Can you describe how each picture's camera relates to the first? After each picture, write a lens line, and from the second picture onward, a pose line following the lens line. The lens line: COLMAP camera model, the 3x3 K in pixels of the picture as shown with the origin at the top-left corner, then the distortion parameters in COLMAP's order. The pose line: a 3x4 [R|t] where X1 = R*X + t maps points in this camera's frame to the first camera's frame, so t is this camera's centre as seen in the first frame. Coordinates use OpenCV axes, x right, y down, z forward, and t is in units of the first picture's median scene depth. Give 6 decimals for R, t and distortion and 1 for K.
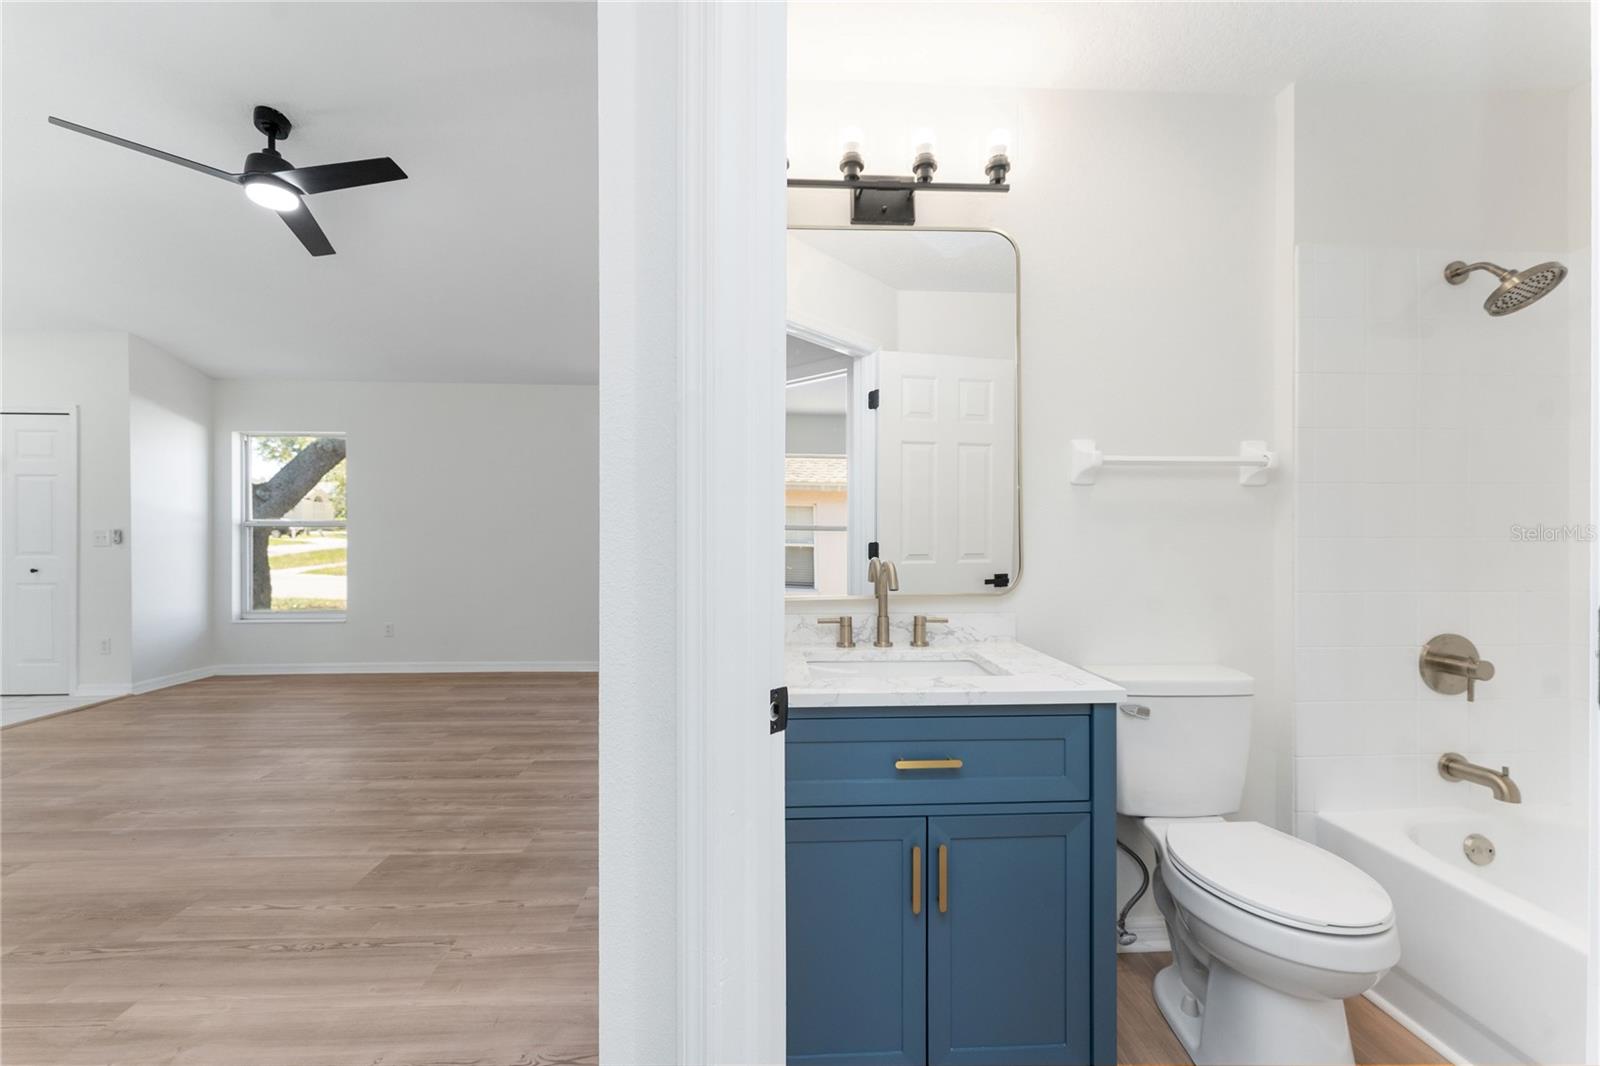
lens RADIAL K [[640.3, 0, 799.7], [0, 640.3, 536.9], [0, 0, 1]] dist [-0.002485, 0.000777]
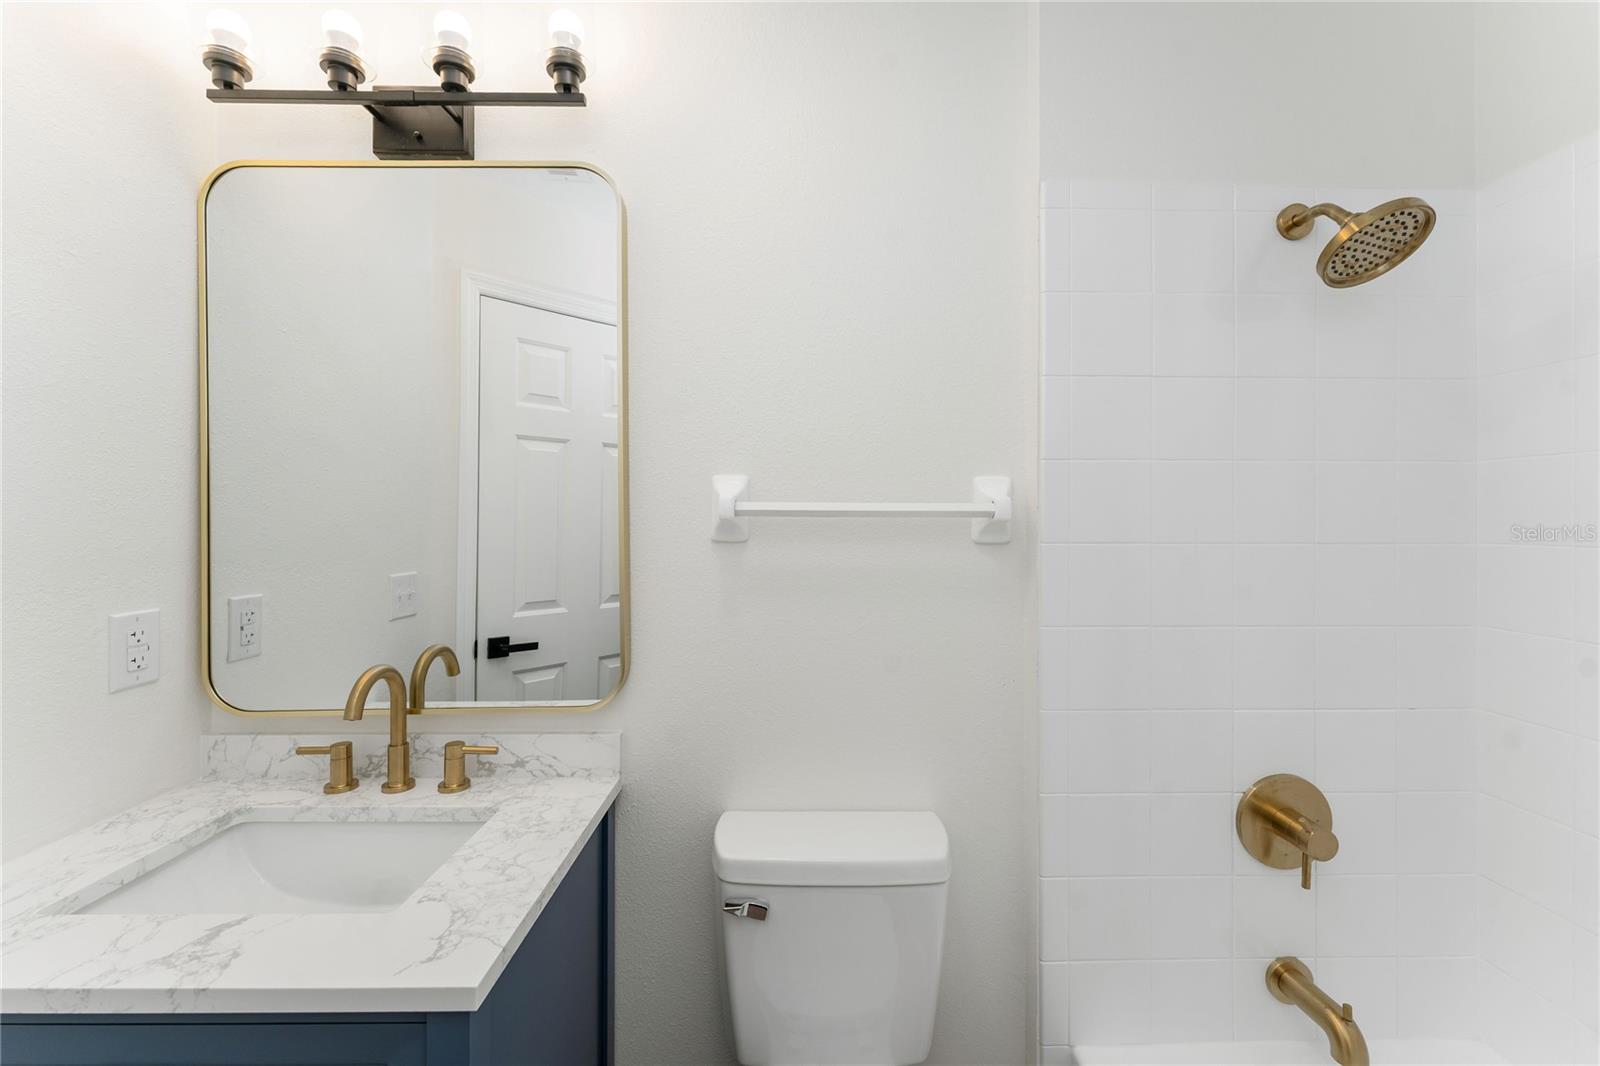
lens RADIAL K [[640.3, 0, 840.0], [0, 640.3, 515.7], [0, 0, 1]] dist [-0.002485, 0.000777]
pose [[0.999541, 0.003612, -0.030082, 0.600657], [-0.003777, 0.999978, -0.005424, -0.110307], [0.030062, 0.005535, 0.999533, 0.342950]]
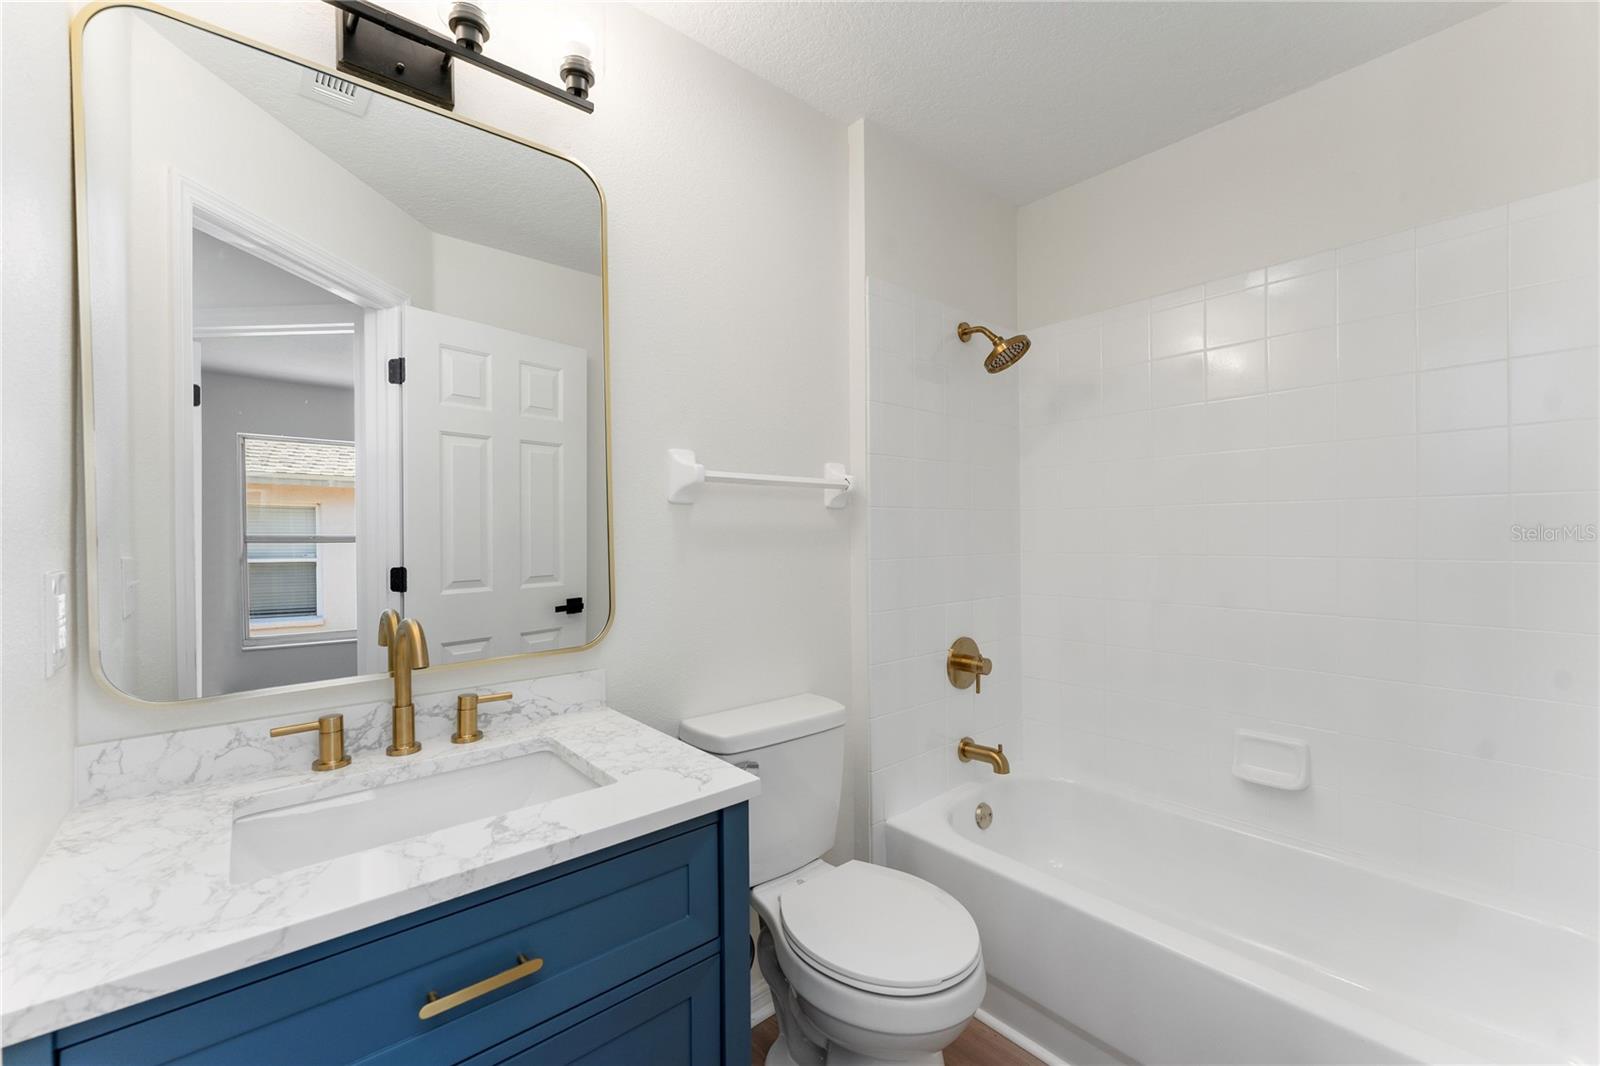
lens RADIAL K [[640.3, 0, 793.0], [0, 640.3, 535.6], [0, 0, 1]] dist [-0.002485, 0.000777]
pose [[0.795529, -0.007908, 0.605864, 0.053852], [0.009715, 0.999953, 0.000297, -0.040264], [-0.605838, 0.005650, 0.795568, 0.257608]]
